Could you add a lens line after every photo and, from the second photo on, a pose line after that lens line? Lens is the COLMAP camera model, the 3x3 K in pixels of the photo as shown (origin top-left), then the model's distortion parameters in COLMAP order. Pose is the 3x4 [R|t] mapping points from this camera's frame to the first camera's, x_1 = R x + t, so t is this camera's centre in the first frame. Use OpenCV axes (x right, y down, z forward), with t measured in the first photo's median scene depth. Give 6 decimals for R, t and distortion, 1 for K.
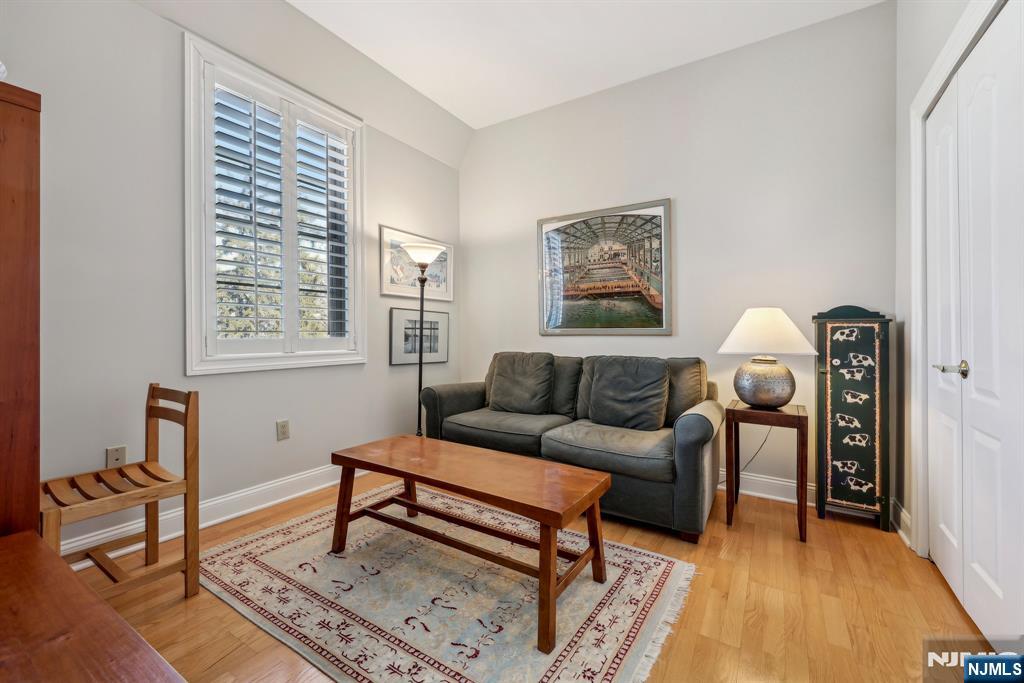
lens RADIAL K [[421.3, 0, 513.3], [0, 421.3, 337.3], [0, 0, 1]] dist [-0.000886, -0.000224]
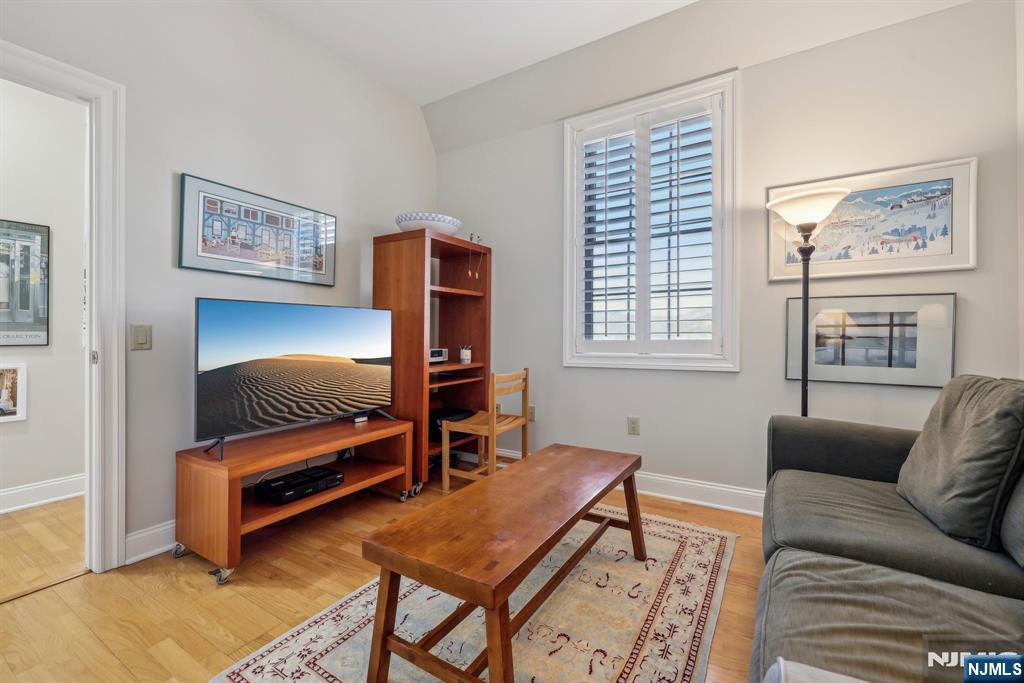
lens RADIAL K [[421.3, 0, 513.3], [0, 421.3, 337.3], [0, 0, 1]] dist [-0.000886, -0.000224]
pose [[0.013014, -0.000669, -0.999915, 0.420235], [-0.001552, 0.999999, -0.000690, -0.002870], [0.999914, 0.001561, 0.013013, 0.545724]]
